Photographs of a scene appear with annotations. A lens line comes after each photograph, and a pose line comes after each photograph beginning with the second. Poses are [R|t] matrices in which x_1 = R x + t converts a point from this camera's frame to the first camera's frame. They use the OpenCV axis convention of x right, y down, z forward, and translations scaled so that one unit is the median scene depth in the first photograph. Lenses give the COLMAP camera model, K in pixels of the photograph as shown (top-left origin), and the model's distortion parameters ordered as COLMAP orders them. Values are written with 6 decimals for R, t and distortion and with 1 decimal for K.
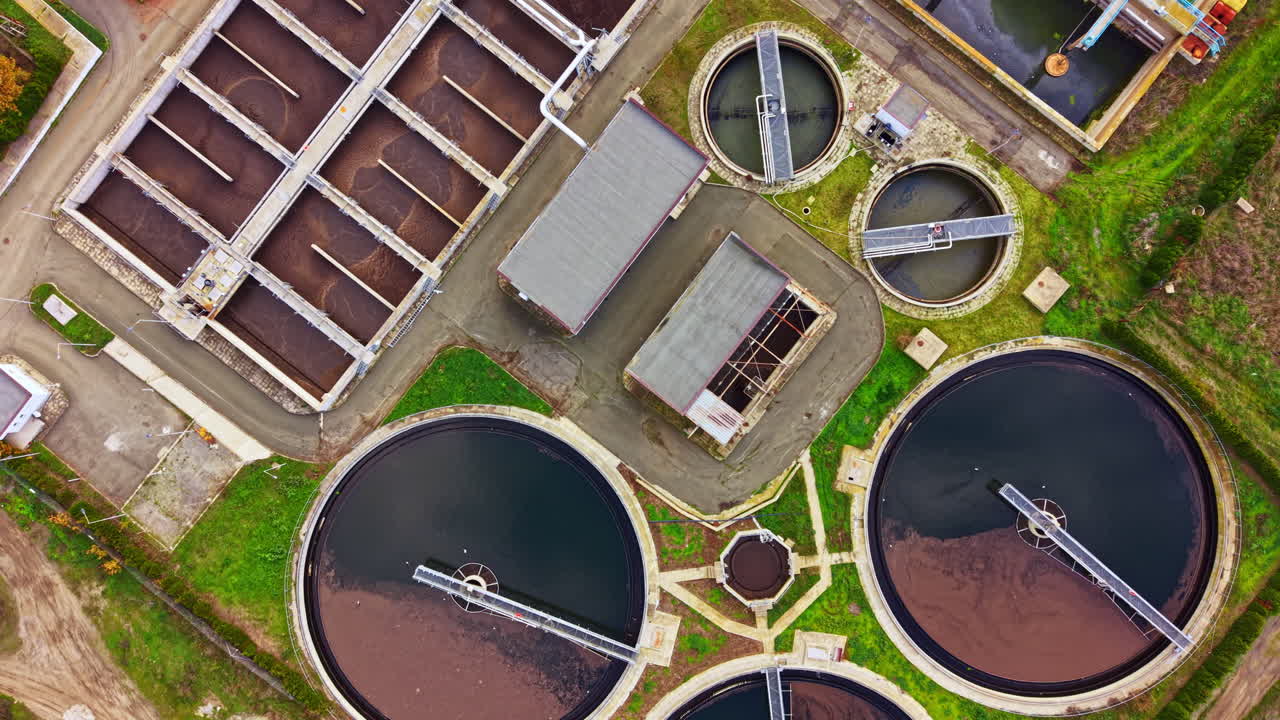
lens RADIAL K [[907.3, 0, 640.0], [0, 907.3, 360.0], [0, 0, 1]] dist [0.039734, -0.045225]
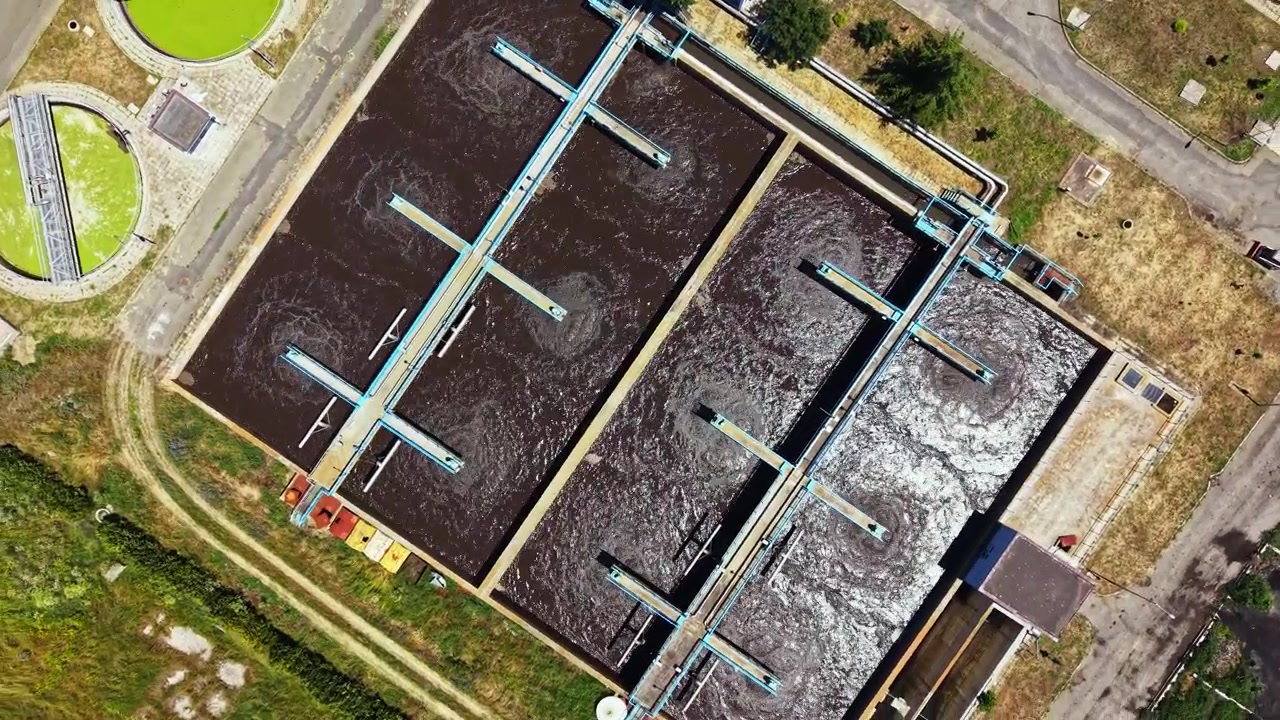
lens RADIAL K [[907.3, 0, 640.0], [0, 907.3, 360.0], [0, 0, 1]] dist [0.039734, -0.045225]
pose [[0.067585, 0.997306, 0.028500, 0.479731], [-0.997604, 0.067974, -0.012896, -0.619391], [-0.014798, -0.027560, 0.999511, 0.203876]]
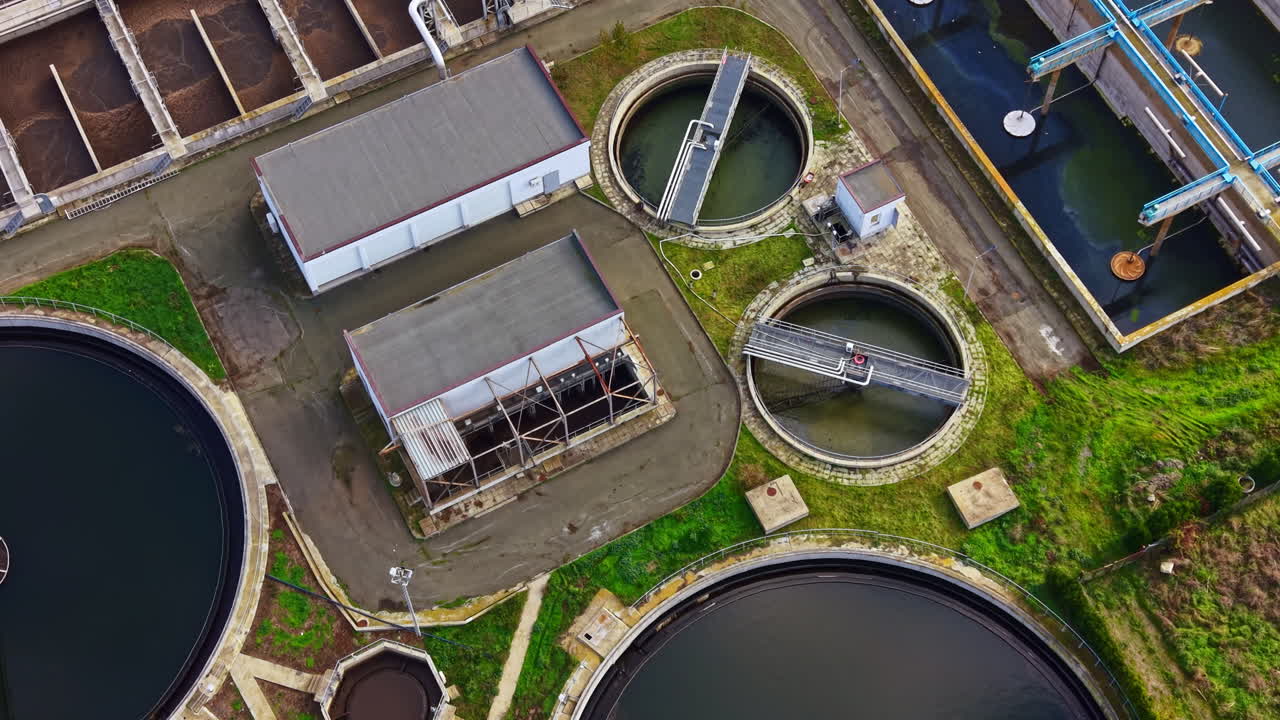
lens RADIAL K [[1795.4, 0, 640.0], [0, 1795.4, 360.0], [0, 0, 1]] dist [0.295101, -1.270279]
pose [[0.910794, 0.368204, -0.186764, 0.424632], [-0.412804, 0.804572, -0.426915, 0.489907], [-0.006927, 0.465929, 0.884795, -0.178788]]
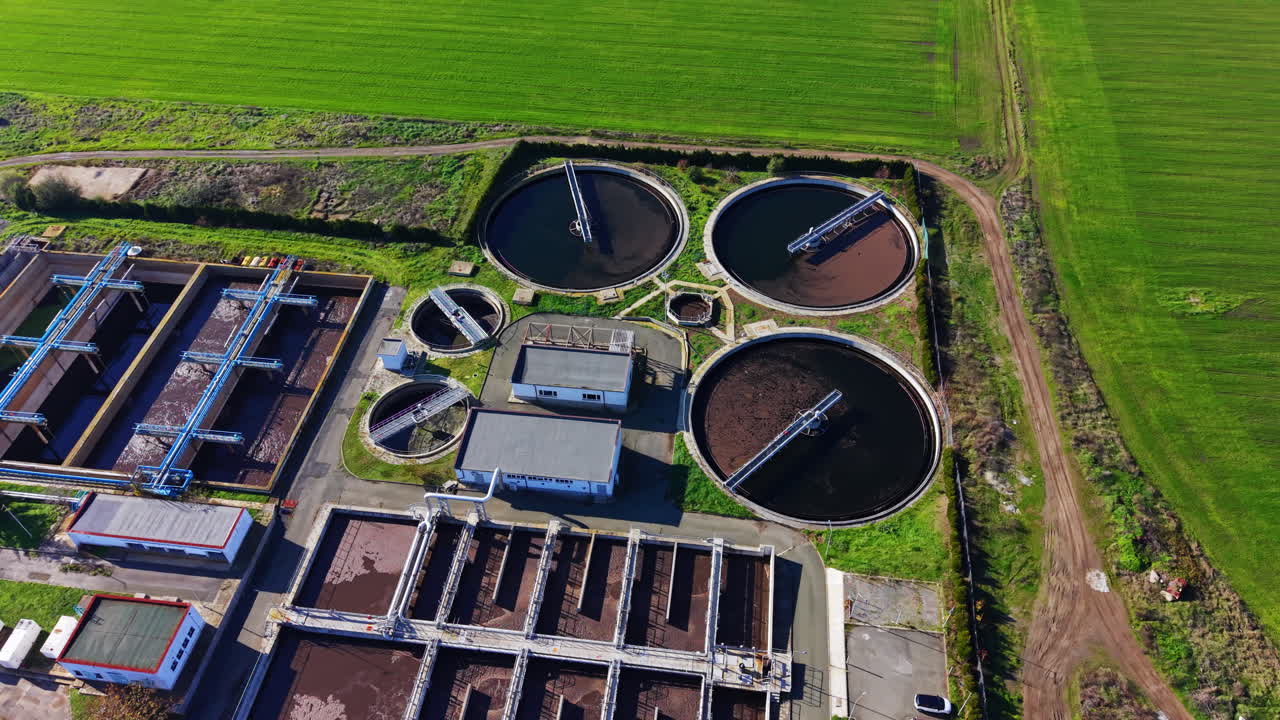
lens RADIAL K [[911.5, 0, 640.0], [0, 911.5, 360.0], [0, 0, 1]] dist [0.097421, -0.047251]
pose [[-0.512723, -0.608818, 0.605356, -0.867766], [0.858259, -0.381941, 0.342801, -0.442360], [0.022507, 0.695314, 0.718354, -0.107691]]
